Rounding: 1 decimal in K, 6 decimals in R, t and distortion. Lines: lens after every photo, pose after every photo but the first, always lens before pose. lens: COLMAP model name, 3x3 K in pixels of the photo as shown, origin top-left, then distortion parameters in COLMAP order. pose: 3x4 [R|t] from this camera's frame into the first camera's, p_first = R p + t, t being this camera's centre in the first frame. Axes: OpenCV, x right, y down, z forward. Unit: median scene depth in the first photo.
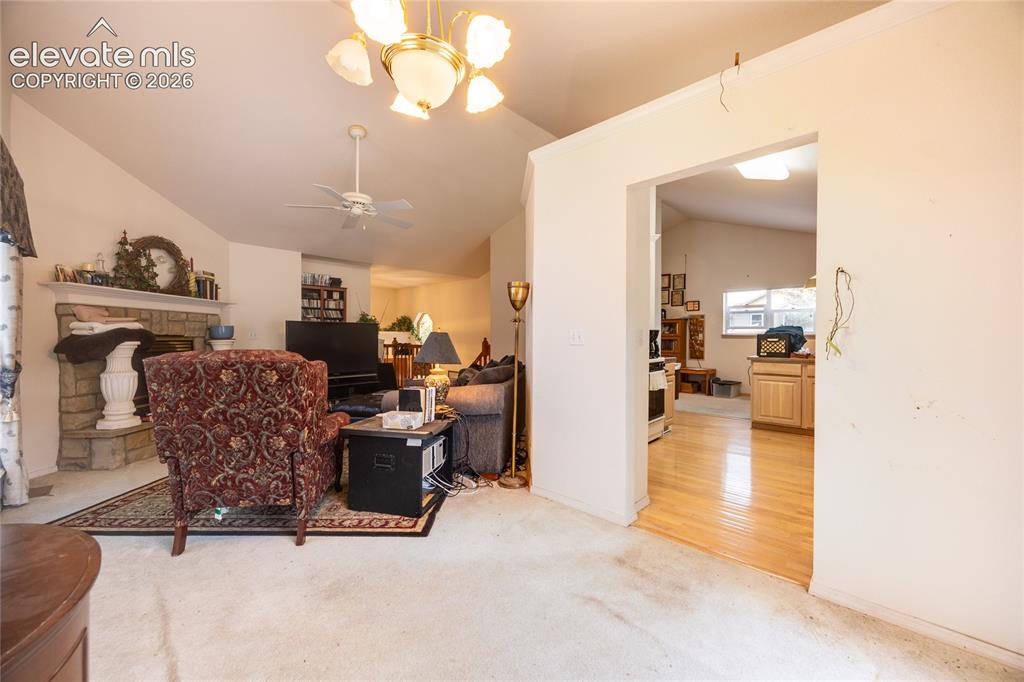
lens RADIAL K [[394.1, 0, 512.6], [0, 394.1, 339.1], [0, 0, 1]] dist [-0.003148, -0.000001]
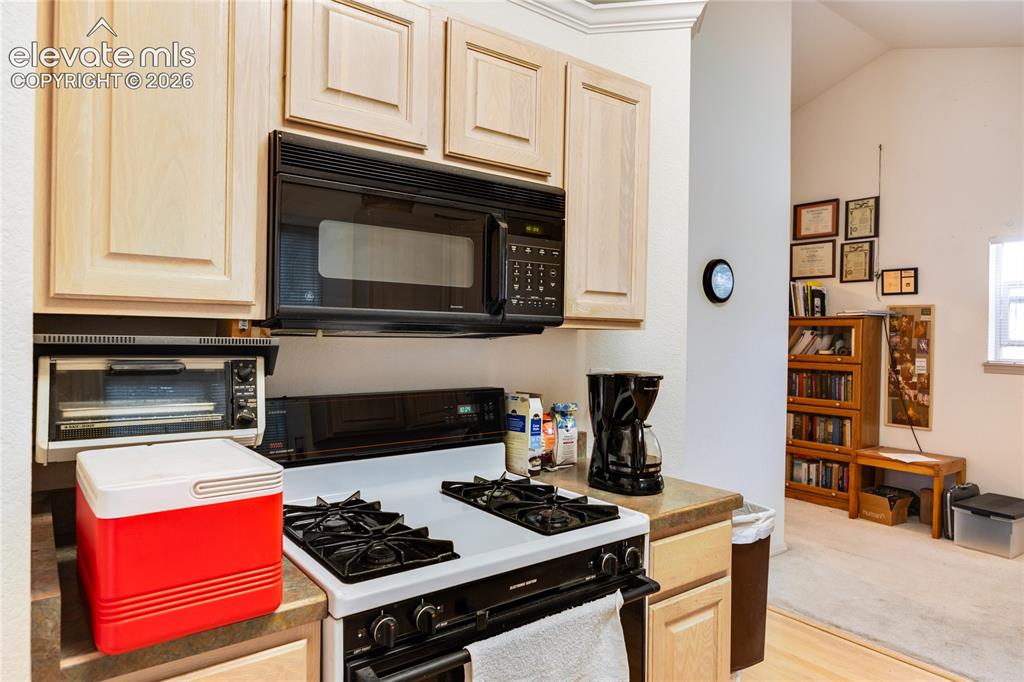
lens RADIAL K [[634.4, 0, 514.2], [0, 634.4, 337.9], [0, 0, 1]] dist [-0.001149, 0.000318]
pose [[0.987865, 0.014321, -0.154654, 0.392680], [-0.015880, 0.999835, -0.008849, -0.041293], [0.154502, 0.011198, 0.987929, 0.723794]]
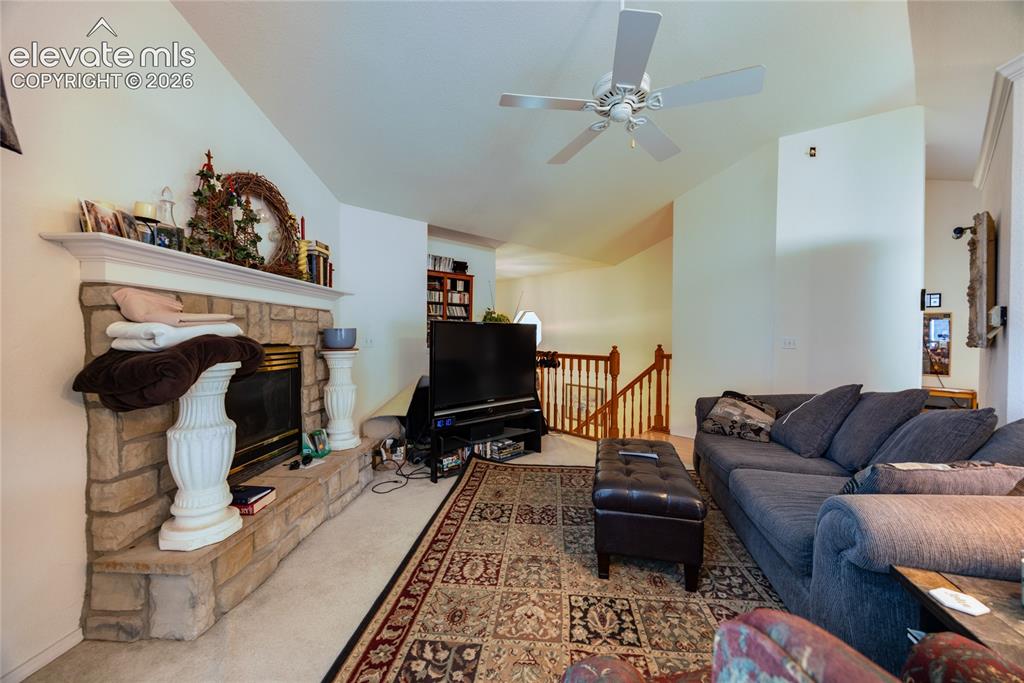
lens RADIAL K [[394.1, 0, 511.3], [0, 394.1, 338.5], [0, 0, 1]] dist [-0.003148, -0.000001]
pose [[0.997345, 0.005088, -0.072643, -0.509375], [-0.005132, 0.999987, -0.000417, -0.022049], [0.072640, 0.000789, 0.997358, 0.470794]]
